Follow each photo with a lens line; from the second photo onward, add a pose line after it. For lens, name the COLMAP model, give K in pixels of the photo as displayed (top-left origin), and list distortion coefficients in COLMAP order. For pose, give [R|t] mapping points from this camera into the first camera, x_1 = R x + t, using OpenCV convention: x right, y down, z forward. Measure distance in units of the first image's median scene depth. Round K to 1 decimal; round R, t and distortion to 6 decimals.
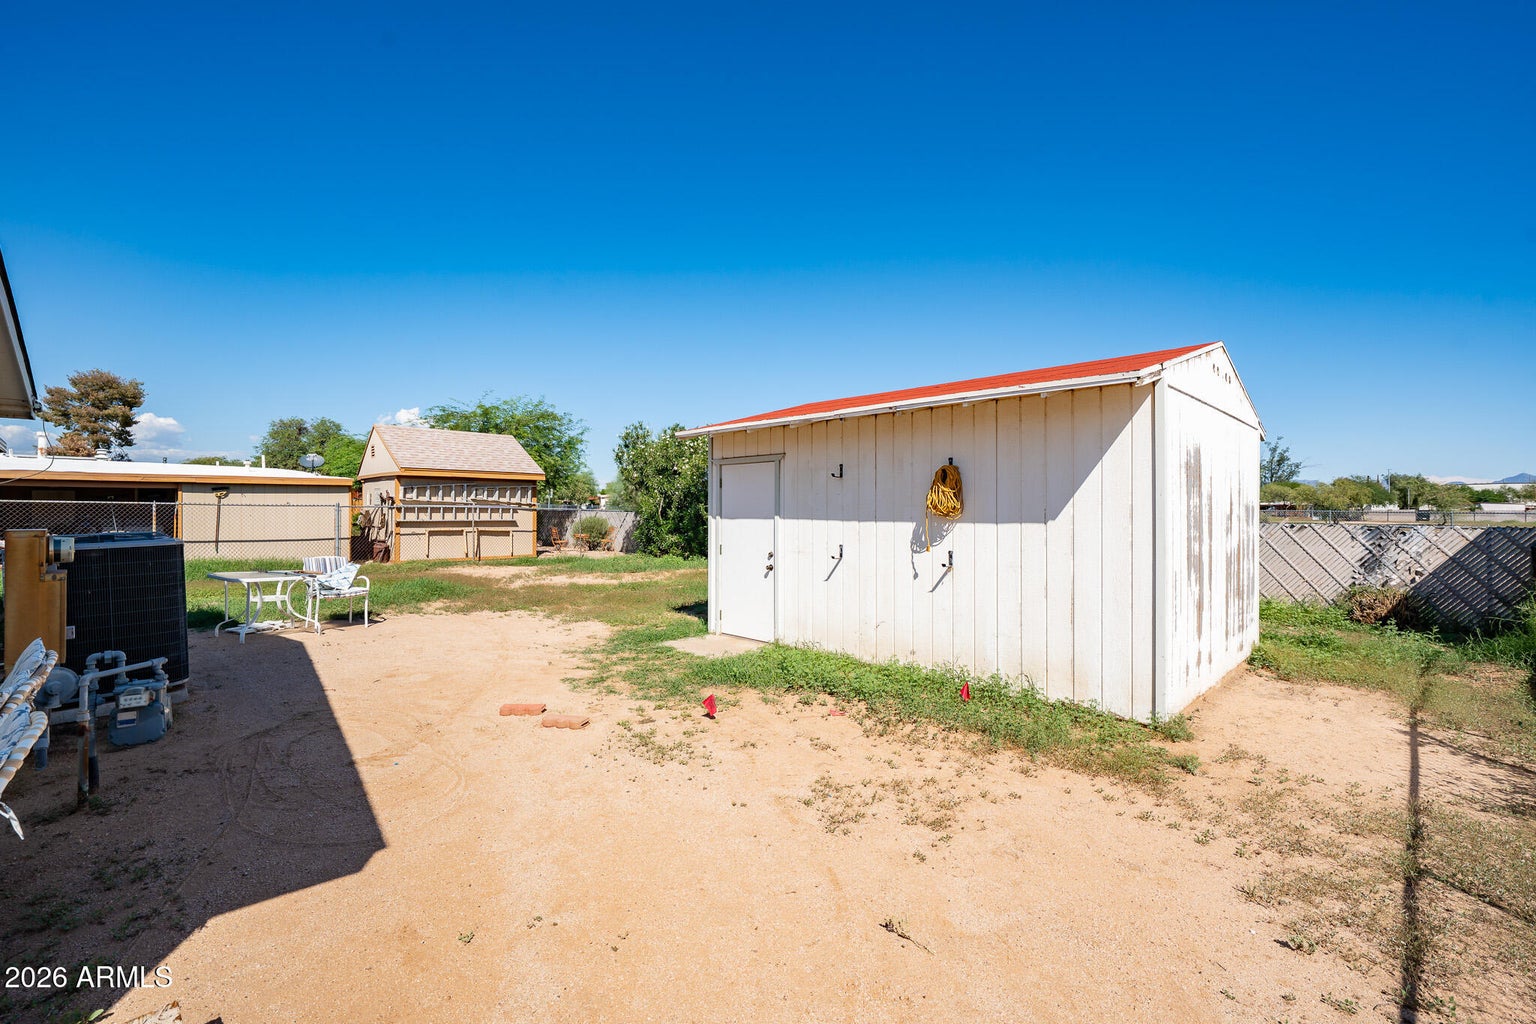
lens RADIAL K [[683.2, 0, 768.0], [0, 683.2, 512.0], [0, 0, 1]] dist [0.002689, 0.000661]
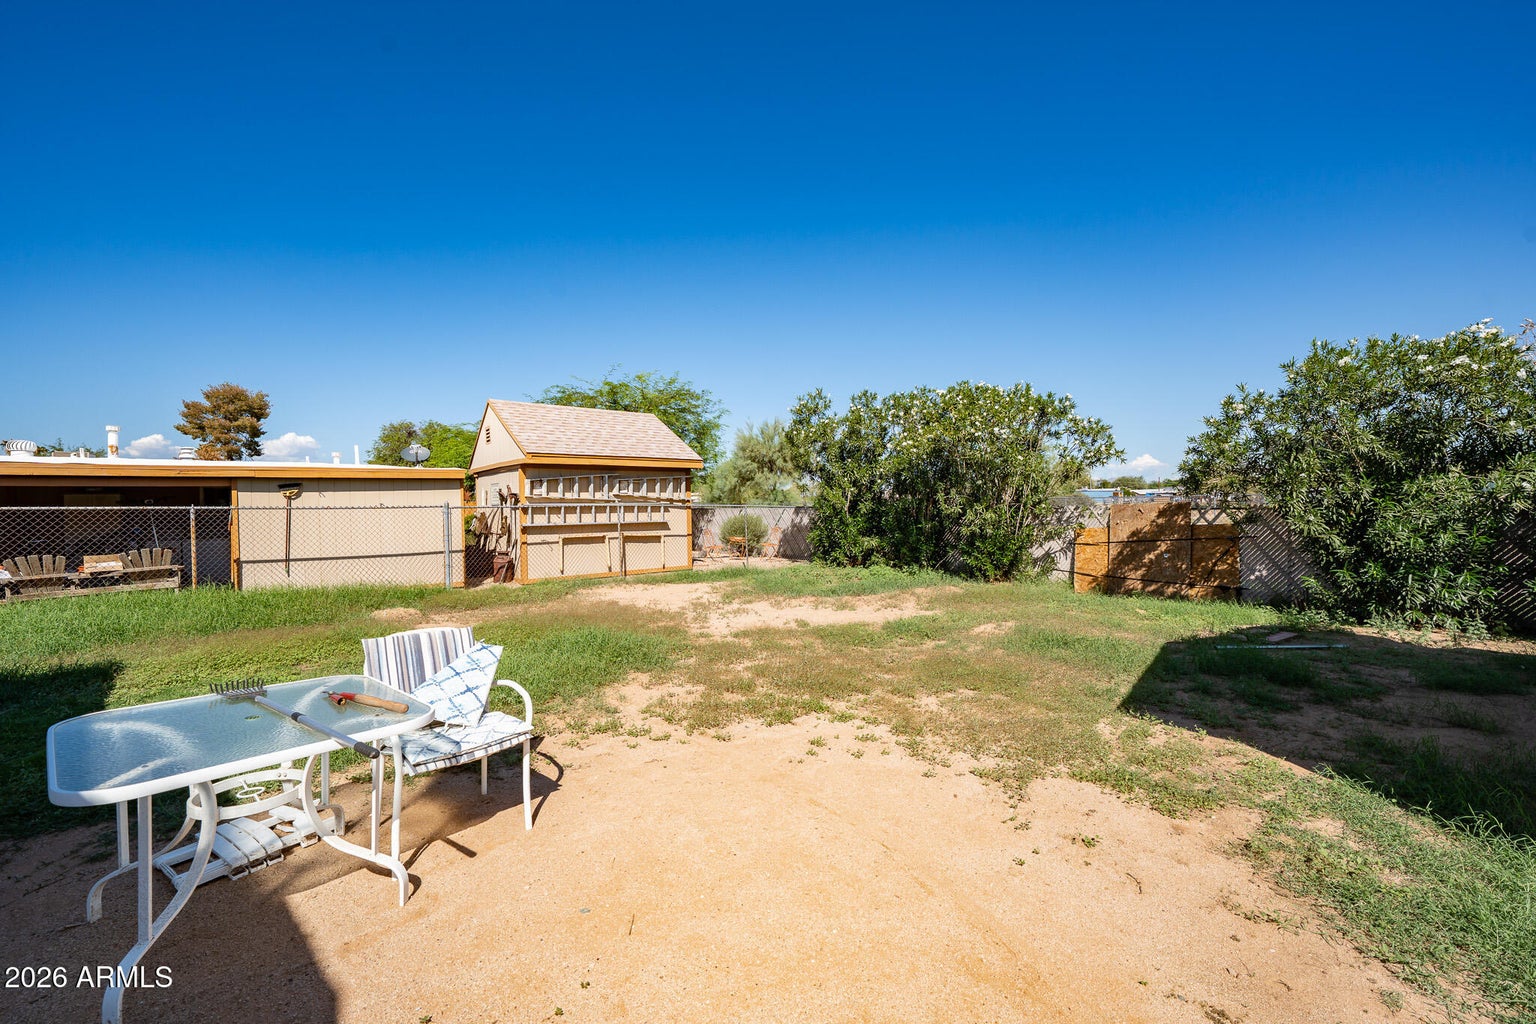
lens RADIAL K [[596.0, 0, 744.4], [0, 596.0, 514.1], [0, 0, 1]] dist [-0.001027, -0.000223]
pose [[0.994930, -0.019492, -0.098663, -0.236163], [0.020488, 0.999749, 0.009095, -0.000563], [0.098461, -0.011070, 0.995079, 0.375779]]
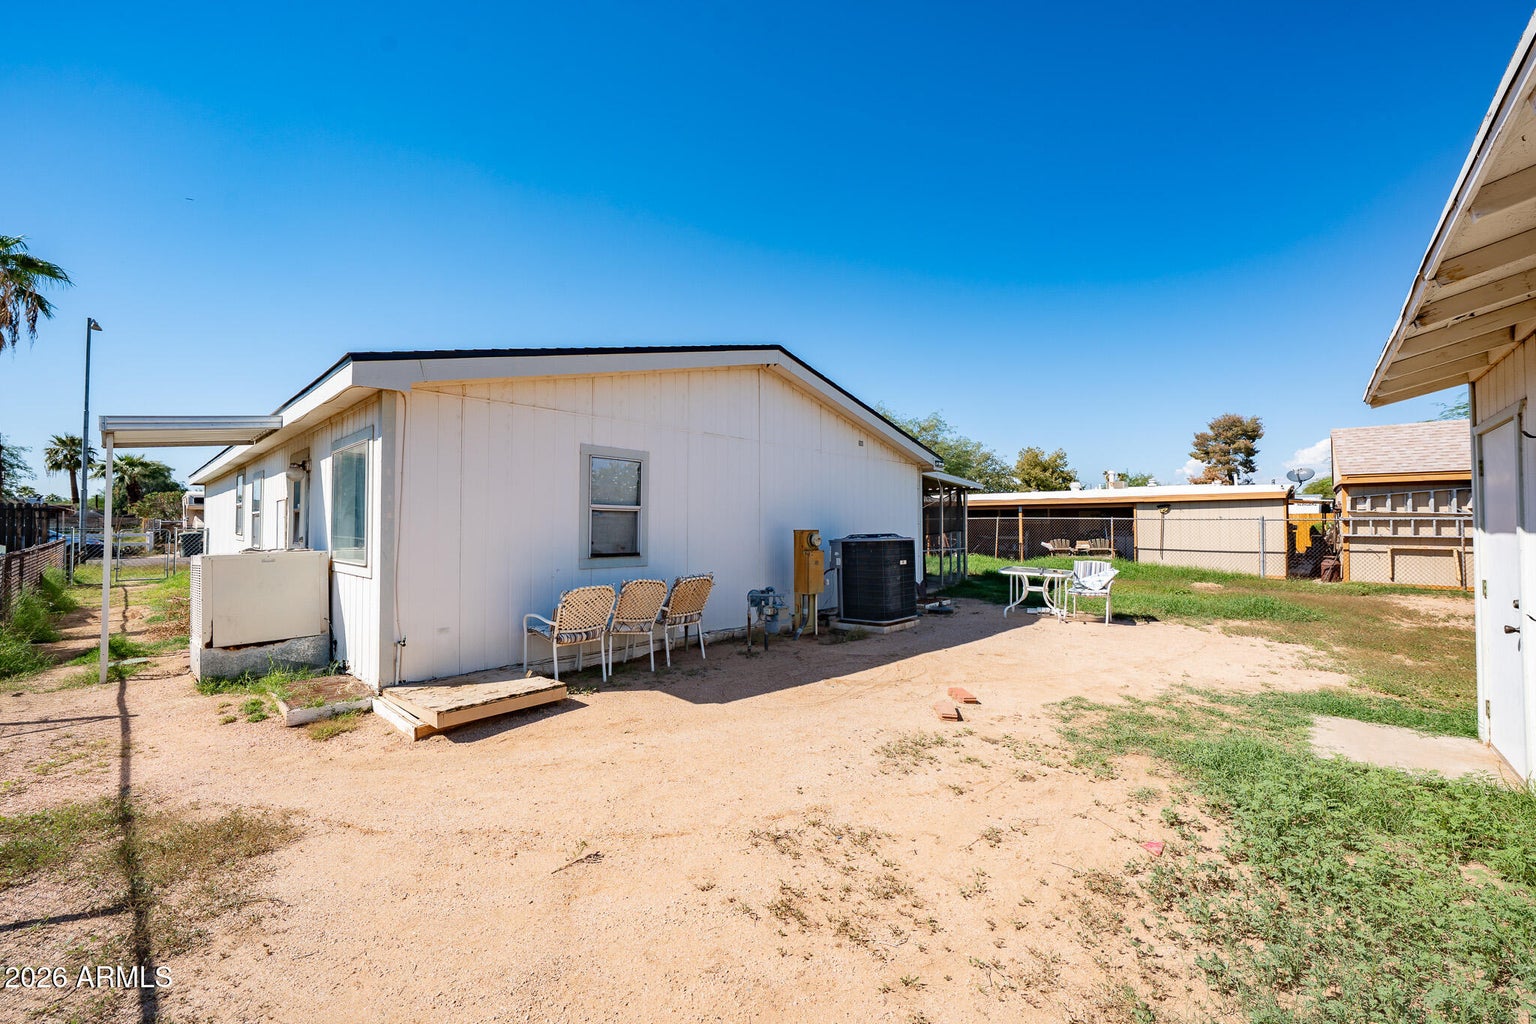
lens RADIAL K [[596.0, 0, 744.4], [0, 596.0, 514.1], [0, 0, 1]] dist [-0.001027, -0.000223]
pose [[0.018779, -0.018959, -0.999644, 0.207735], [-0.005170, 0.999805, -0.019059, 0.003516], [0.999810, 0.005526, 0.018677, 0.207646]]
